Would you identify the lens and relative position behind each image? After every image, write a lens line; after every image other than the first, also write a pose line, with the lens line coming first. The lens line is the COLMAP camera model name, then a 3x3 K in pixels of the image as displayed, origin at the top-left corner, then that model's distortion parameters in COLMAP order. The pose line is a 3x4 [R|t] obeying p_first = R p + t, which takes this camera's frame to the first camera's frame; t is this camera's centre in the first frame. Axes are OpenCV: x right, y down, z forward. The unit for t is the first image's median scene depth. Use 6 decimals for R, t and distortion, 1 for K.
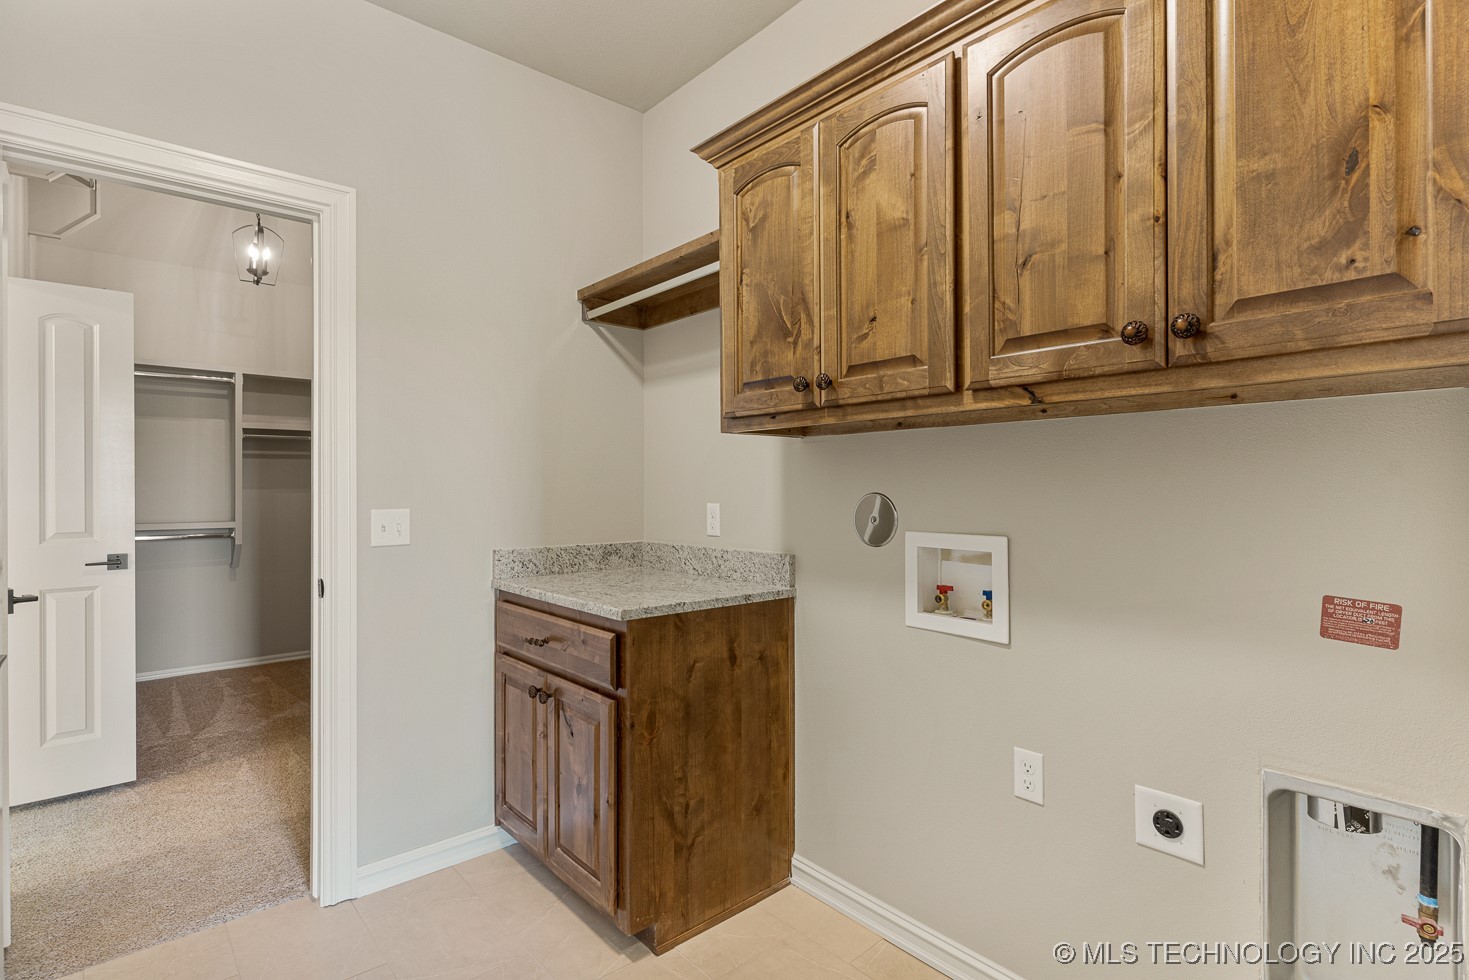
lens RADIAL K [[711.3, 0, 726.0], [0, 711.3, 499.1], [0, 0, 1]] dist [-0.000294, -0.000216]
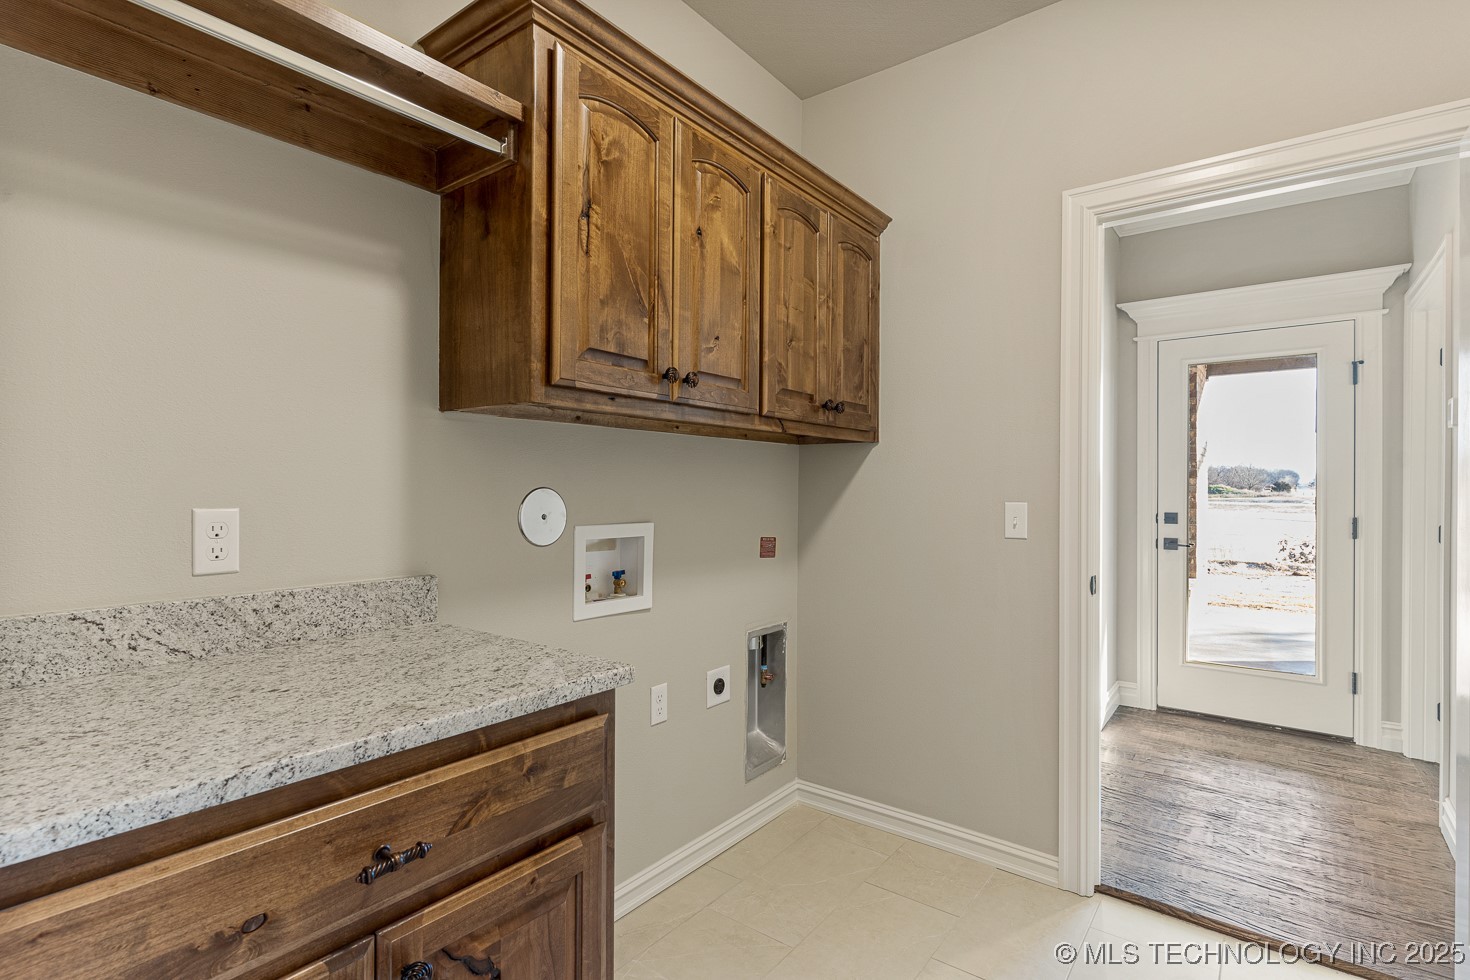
lens RADIAL K [[711.8, 0, 726.5], [0, 711.8, 499.1], [0, 0, 1]] dist [-0.000294, -0.000216]
pose [[-0.199070, -0.014394, 0.979880, -0.831980], [0.009343, 0.999819, 0.016585, -0.007732], [-0.979941, 0.012457, -0.198899, 1.079940]]
